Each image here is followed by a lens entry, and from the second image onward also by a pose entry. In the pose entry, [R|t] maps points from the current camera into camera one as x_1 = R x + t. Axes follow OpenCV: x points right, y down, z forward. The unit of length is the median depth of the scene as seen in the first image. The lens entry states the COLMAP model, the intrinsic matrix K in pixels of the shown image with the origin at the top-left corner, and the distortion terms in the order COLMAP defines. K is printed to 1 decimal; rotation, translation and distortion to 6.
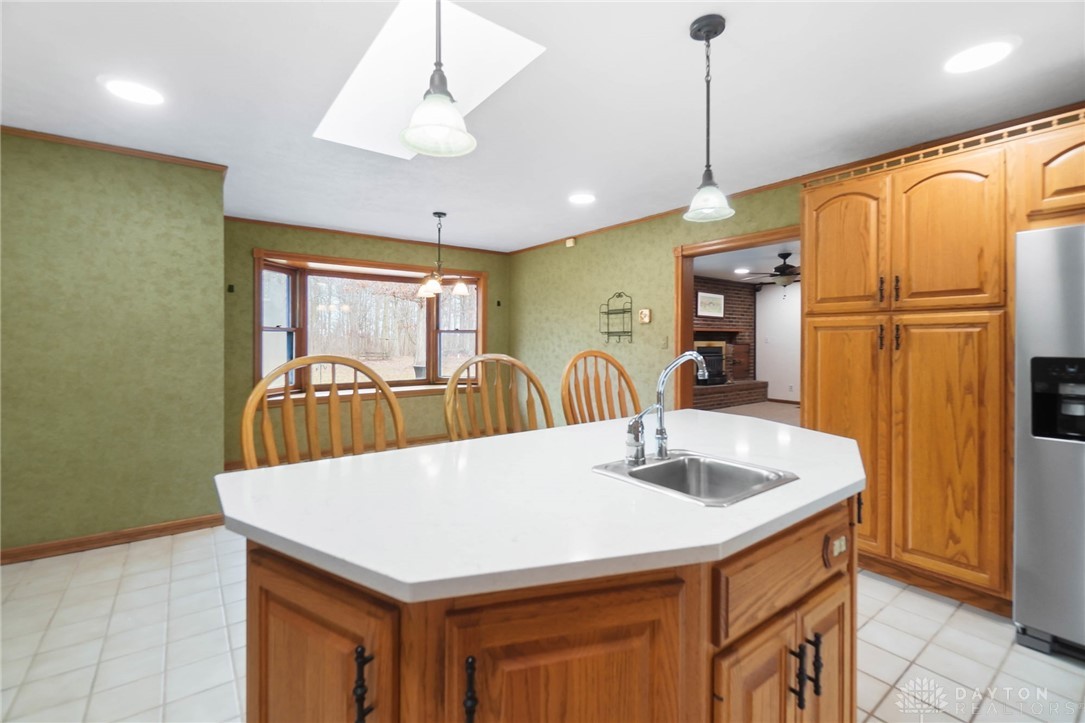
lens RADIAL K [[480.9, 0, 547.6], [0, 480.9, 334.5], [0, 0, 1]] dist [-0.000722, -0.001290]
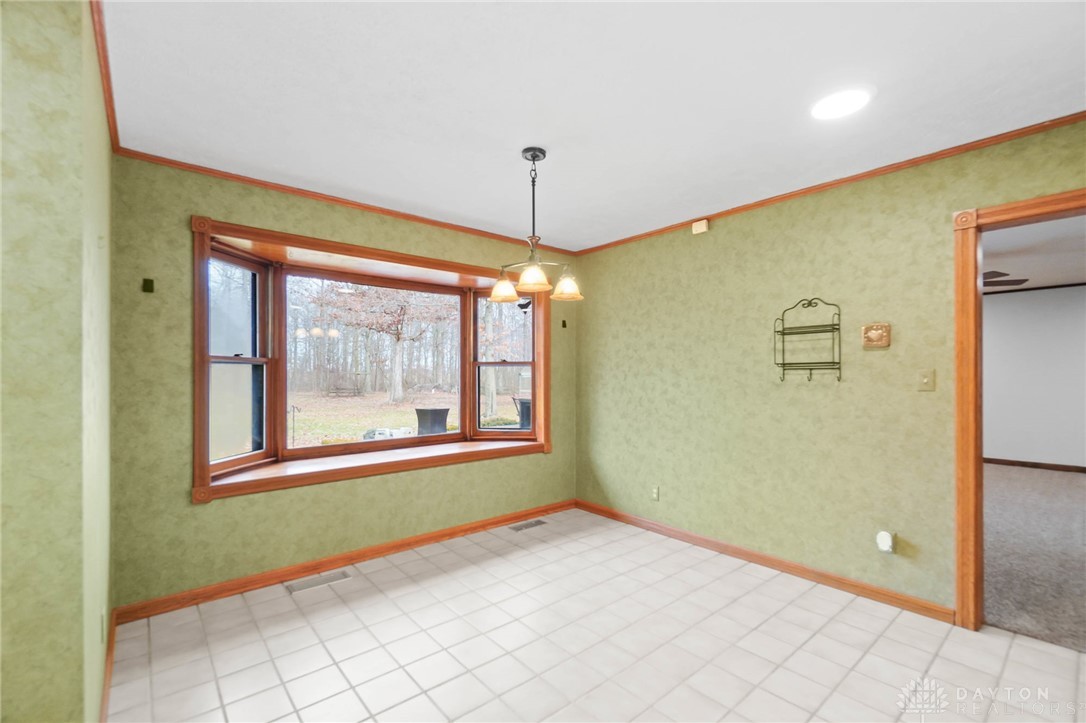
lens RADIAL K [[481.3, 0, 545.1], [0, 481.3, 367.7], [0, 0, 1]] dist [-0.000722, -0.001290]
pose [[0.998544, -0.003728, 0.053815, -0.222081], [0.003859, 0.999990, -0.002345, 0.000769], [-0.053806, 0.002549, 0.998548, 0.402520]]
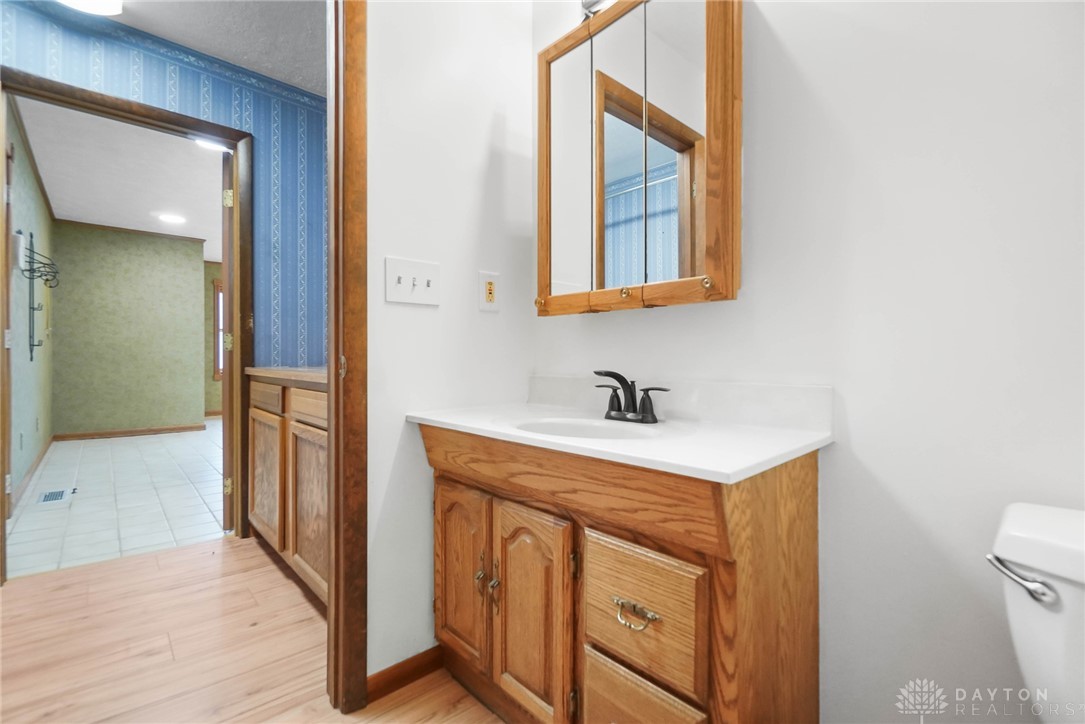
lens RADIAL K [[480.9, 0, 546.2], [0, 480.9, 354.8], [0, 0, 1]] dist [-0.000722, -0.001290]
pose [[0.995235, -0.000692, 0.097504, 0.436238], [0.000230, 0.999989, 0.004743, 0.084328], [-0.097506, -0.004698, 0.995224, -0.920106]]
